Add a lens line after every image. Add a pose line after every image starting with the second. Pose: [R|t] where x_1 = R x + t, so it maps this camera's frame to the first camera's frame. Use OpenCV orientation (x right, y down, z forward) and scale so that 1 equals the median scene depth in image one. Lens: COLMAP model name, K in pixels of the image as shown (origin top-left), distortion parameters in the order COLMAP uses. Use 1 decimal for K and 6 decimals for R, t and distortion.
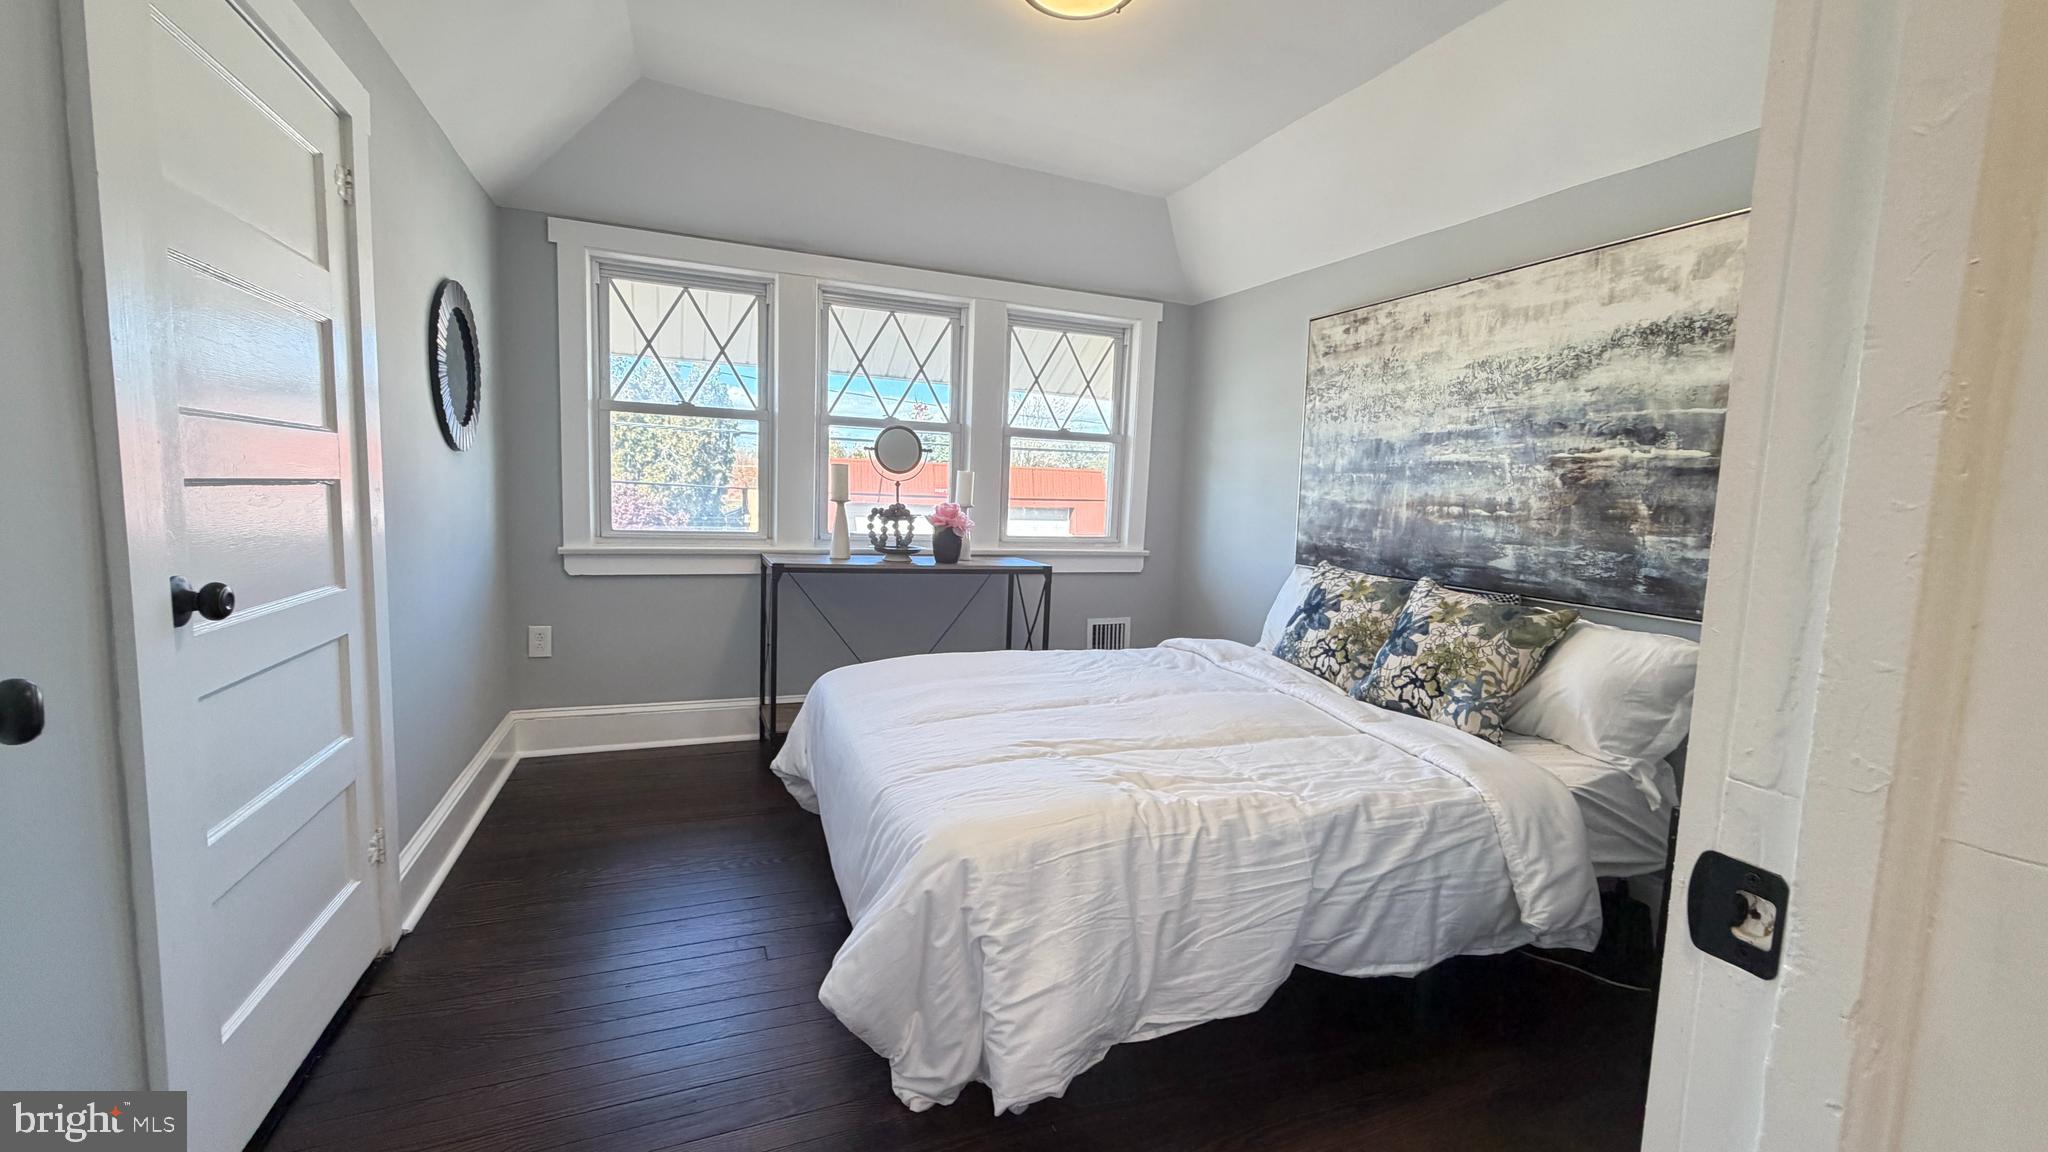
lens RADIAL K [[816.1, 0, 1017.9], [0, 816.1, 577.7], [0, 0, 1]] dist [0.002117, -0.000347]
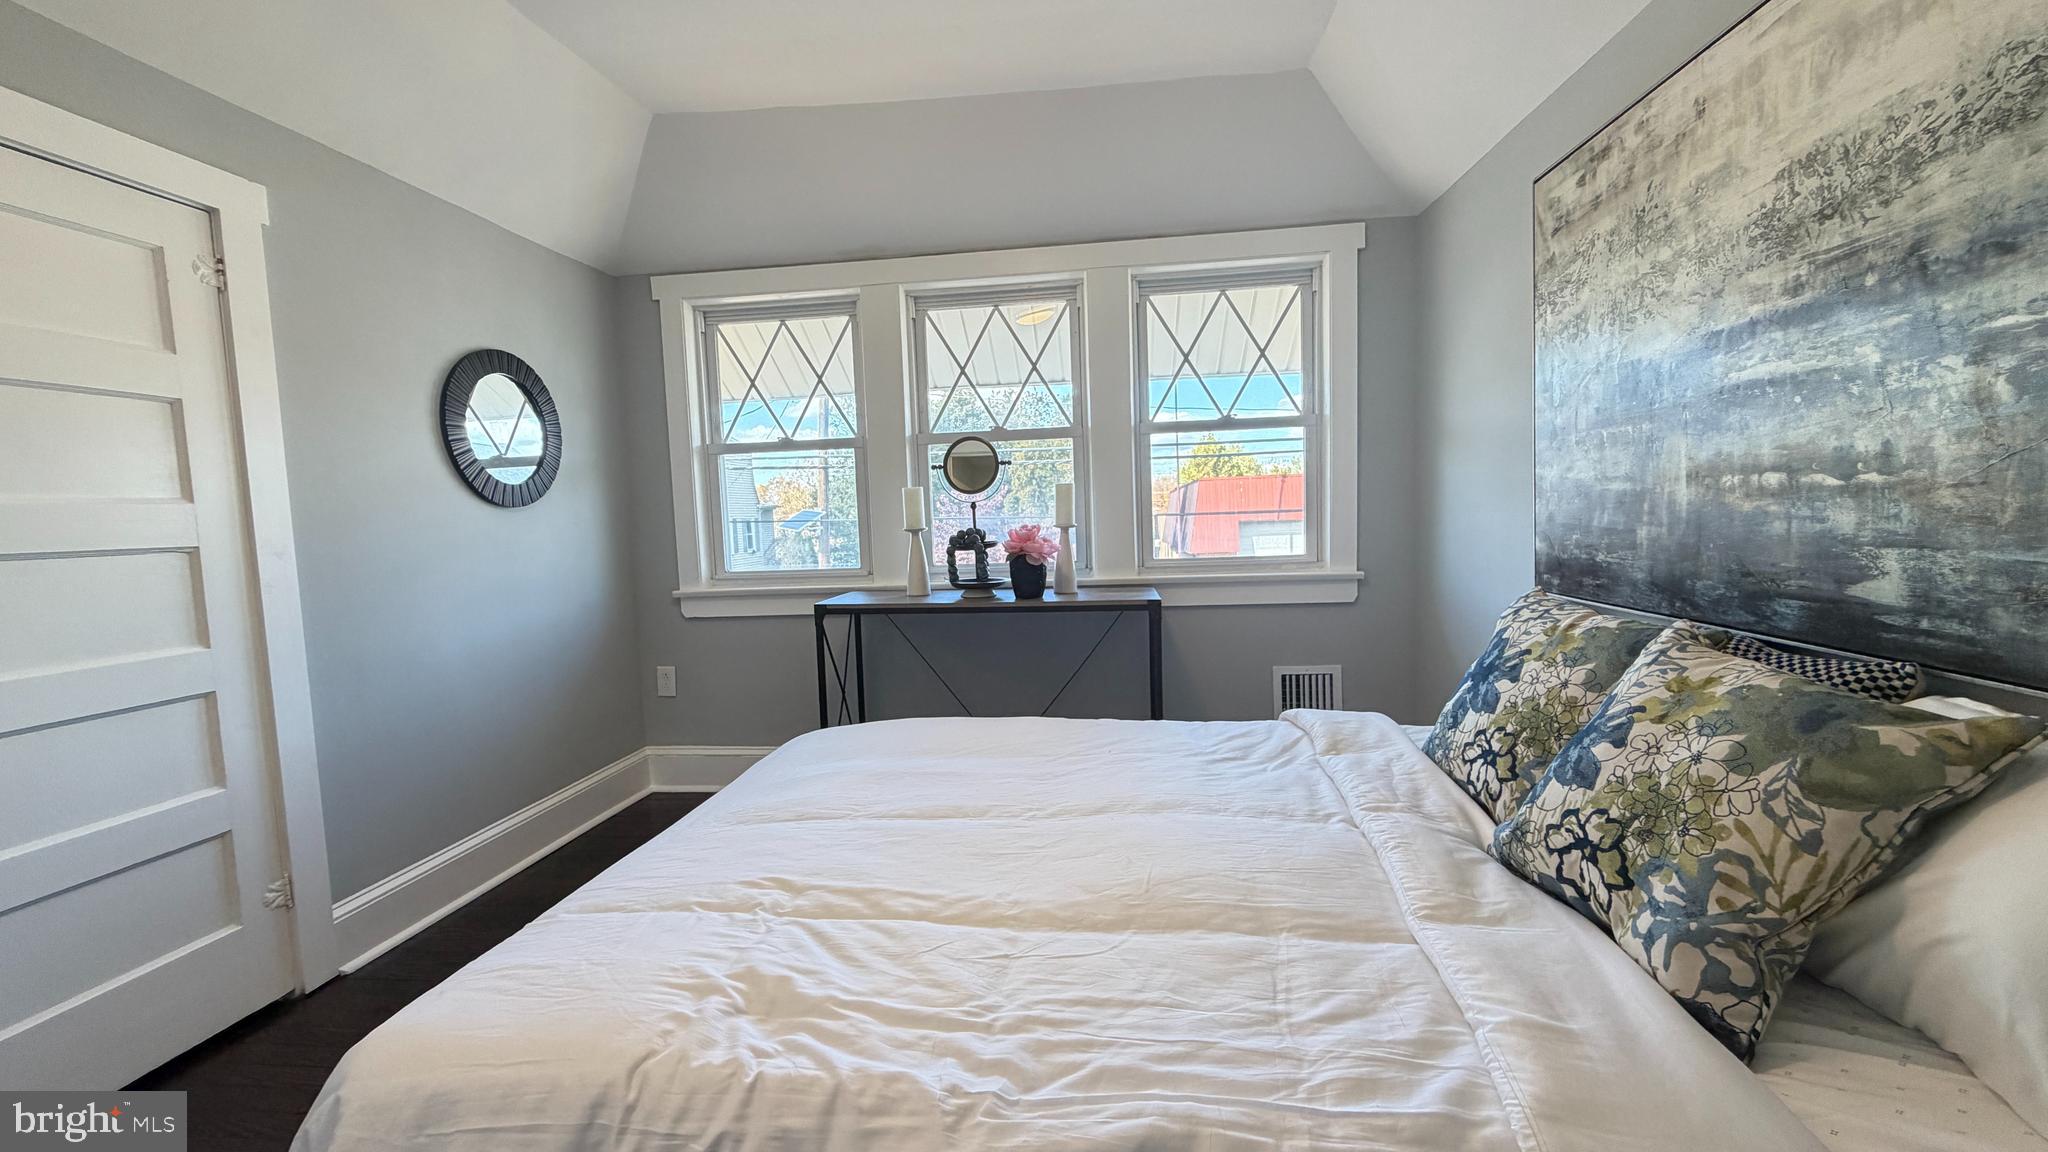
lens RADIAL K [[816.1, 0, 1017.9], [0, 816.1, 577.7], [0, 0, 1]] dist [0.002117, -0.000347]
pose [[0.871838, -0.029578, -0.488900, 0.393931], [0.017154, 0.999407, -0.029872, -0.018957], [0.489494, 0.017657, 0.871828, 0.376913]]
